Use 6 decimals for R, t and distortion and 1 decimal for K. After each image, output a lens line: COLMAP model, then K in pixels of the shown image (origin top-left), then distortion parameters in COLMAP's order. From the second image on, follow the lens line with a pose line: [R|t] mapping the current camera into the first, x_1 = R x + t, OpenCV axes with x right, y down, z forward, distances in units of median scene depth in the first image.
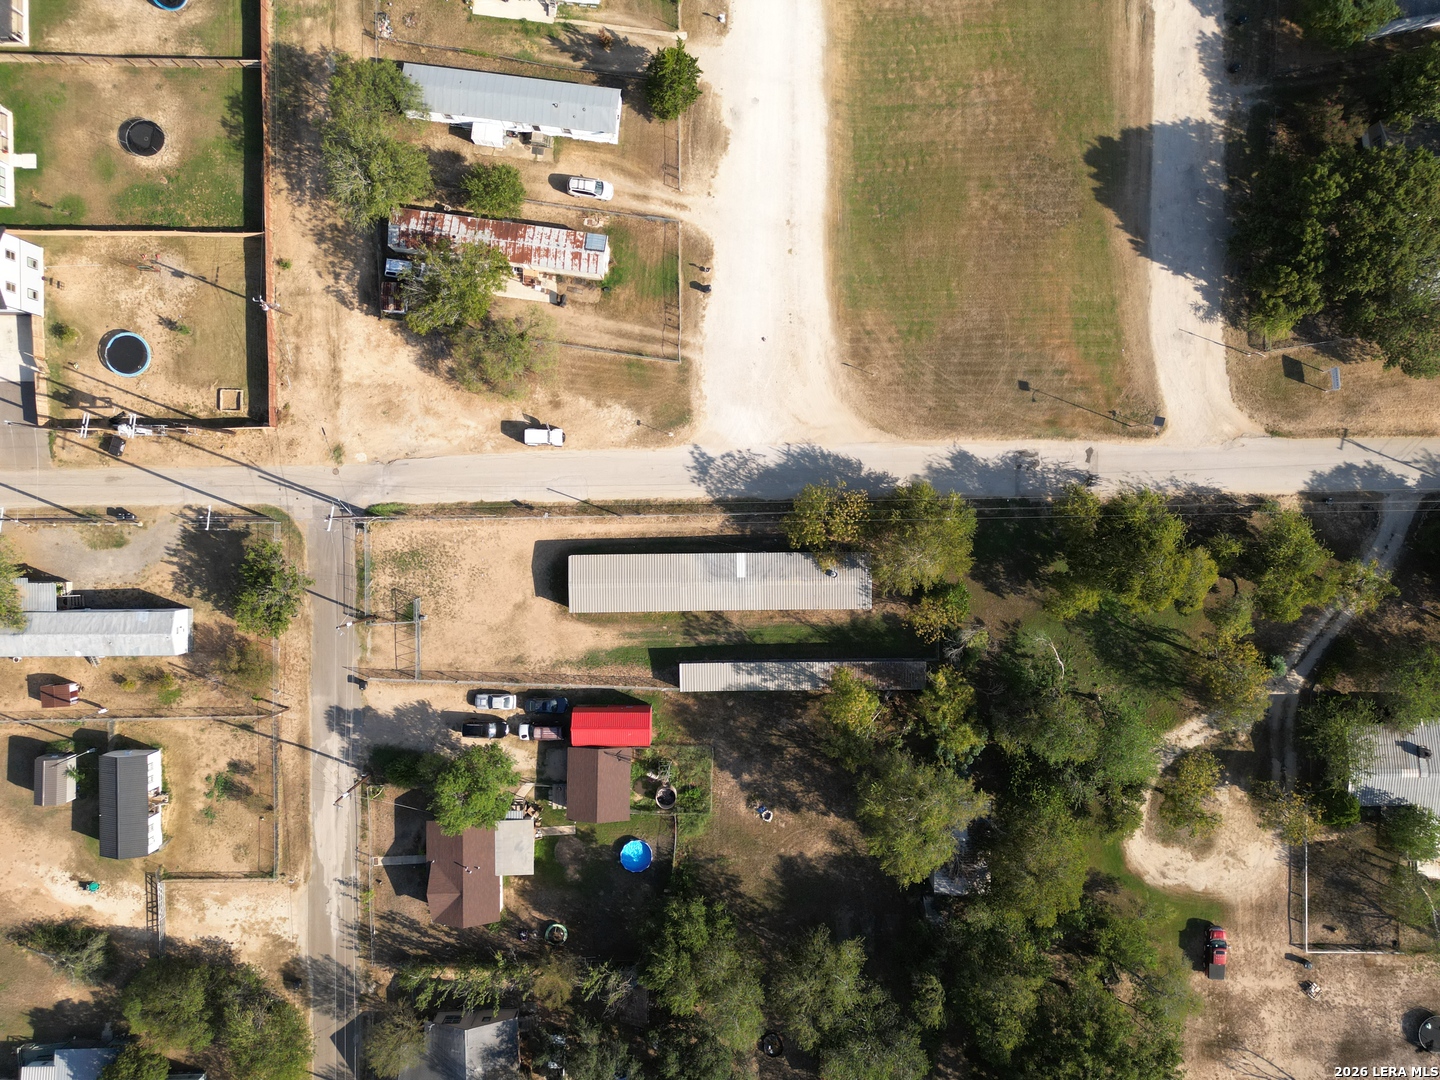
lens RADIAL K [[1010.9, 0, 722.7], [0, 1010.9, 536.4], [0, 0, 1]] dist [0.069592, -0.061787]
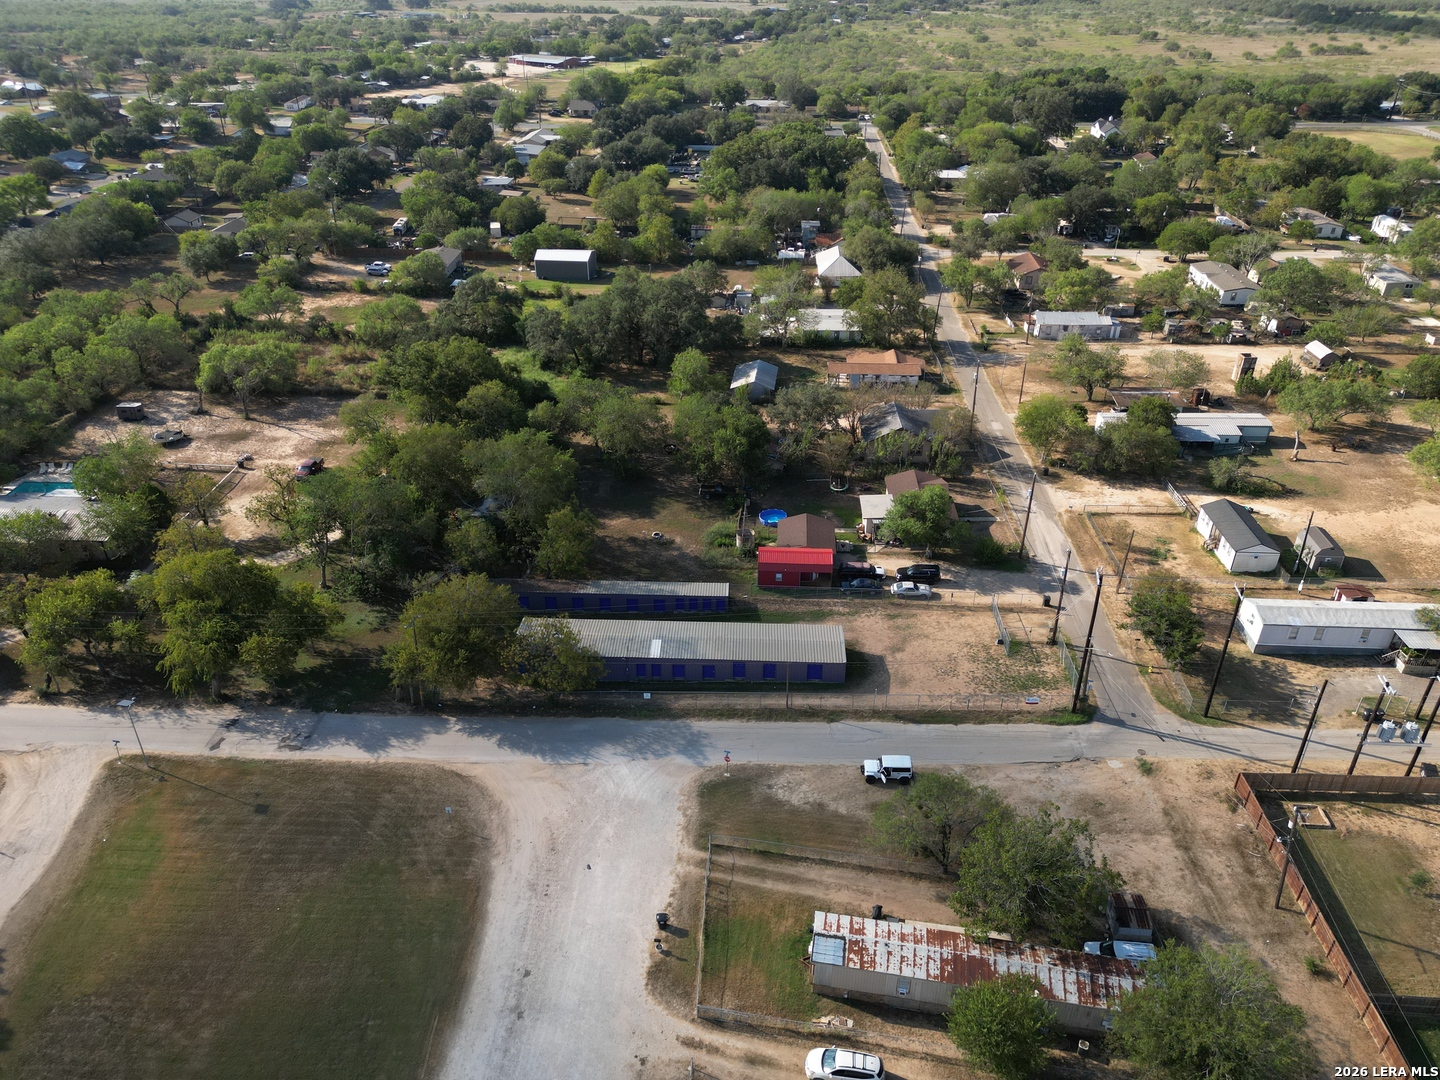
lens RADIAL K [[1010.9, 0, 722.7], [0, 1010.9, 536.4], [0, 0, 1]] dist [0.069592, -0.061787]
pose [[-0.998793, -0.027407, 0.040759, -0.075082], [0.049063, -0.518065, 0.853933, -0.680368], [-0.002287, 0.854902, 0.518784, 0.431386]]
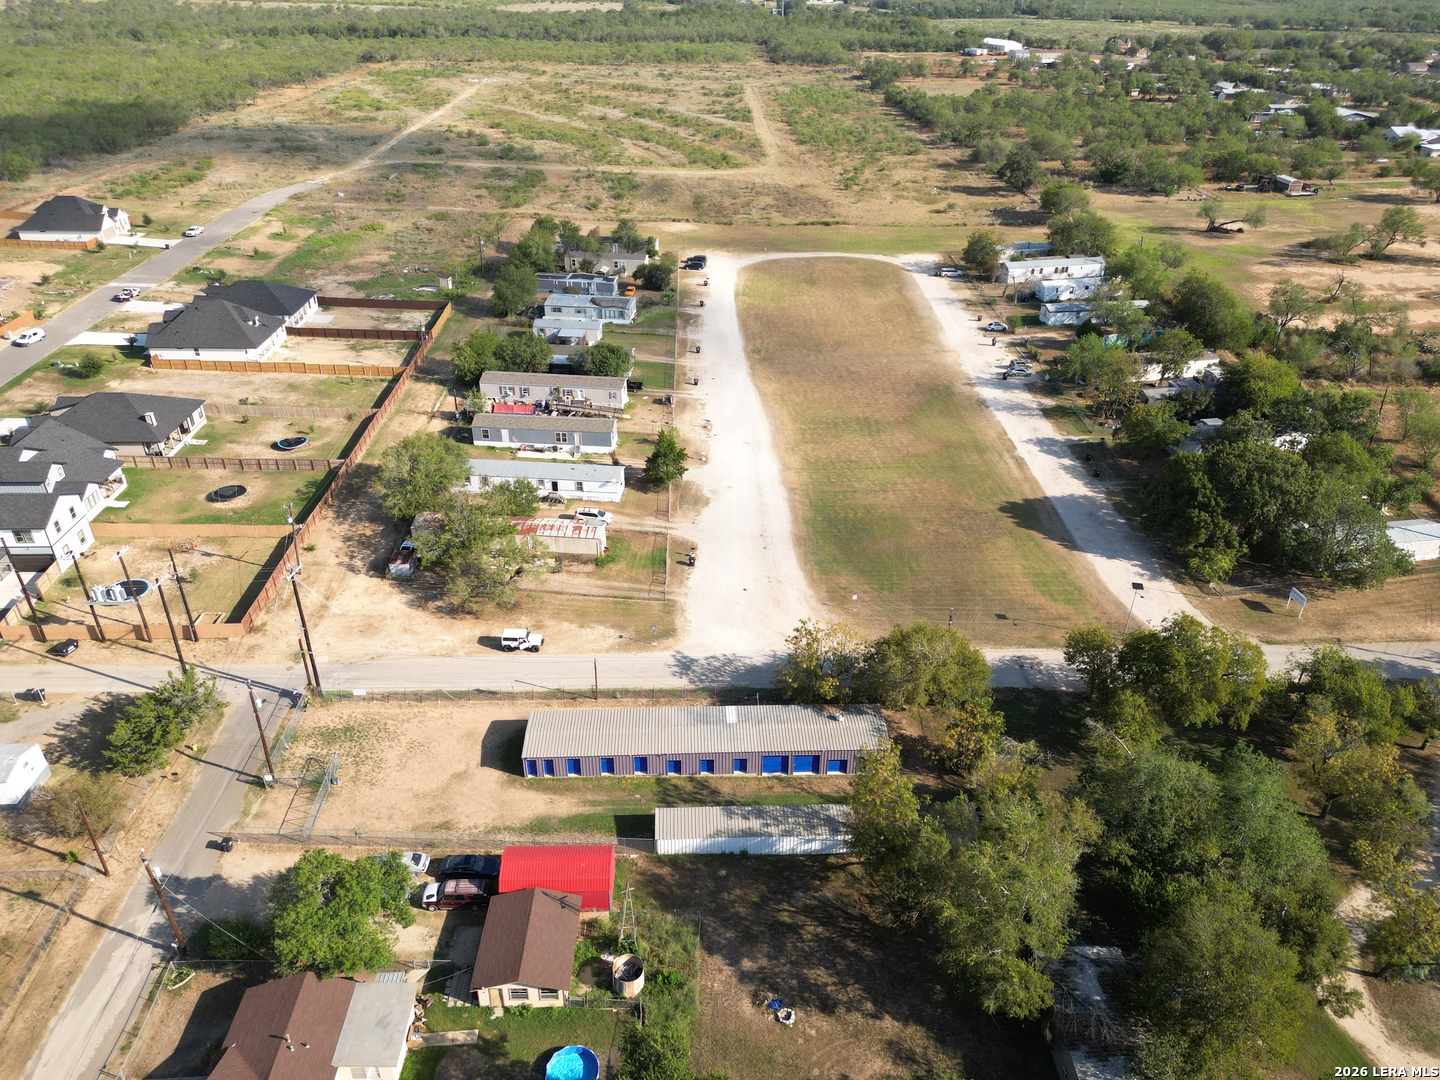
lens RADIAL K [[1010.9, 0, 722.7], [0, 1010.9, 536.4], [0, 0, 1]] dist [0.069592, -0.061787]
pose [[0.999647, -0.004677, 0.026135, -0.010348], [0.025021, 0.495169, -0.868437, 0.688985], [-0.008880, 0.868784, 0.495111, 0.431489]]
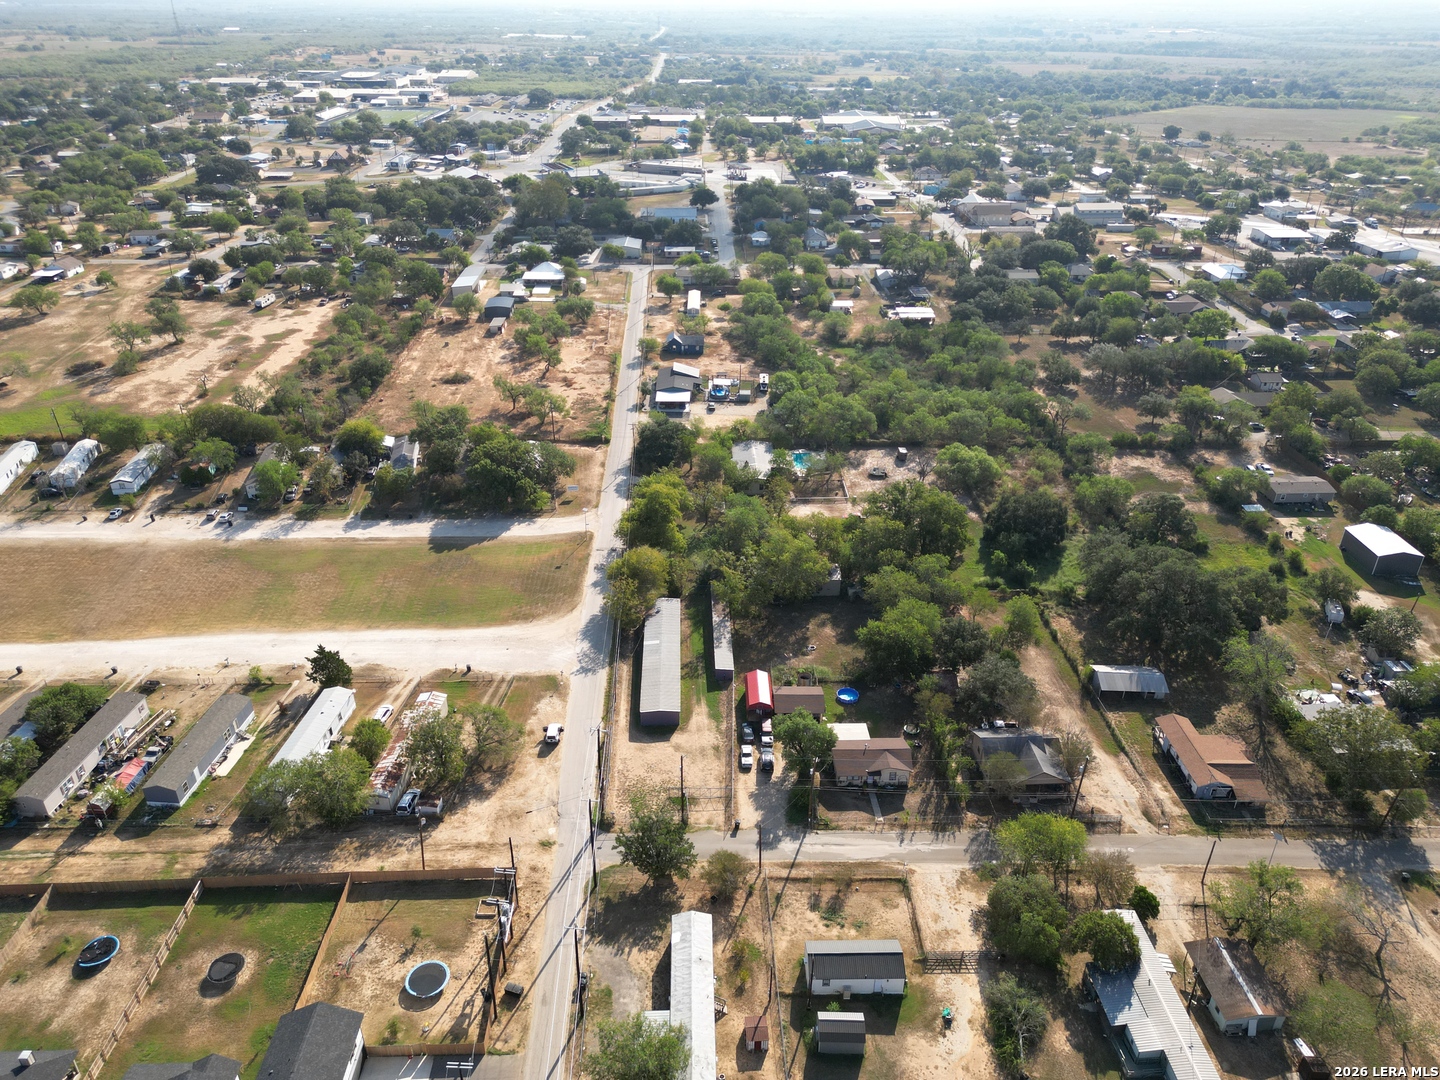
lens RADIAL K [[1010.9, 0, 722.7], [0, 1010.9, 536.4], [0, 0, 1]] dist [0.069592, -0.061787]
pose [[-0.026109, -0.468805, 0.882916, -1.271910], [0.999626, -0.019454, 0.019230, 0.110314], [0.008161, 0.883088, 0.469137, 0.113427]]
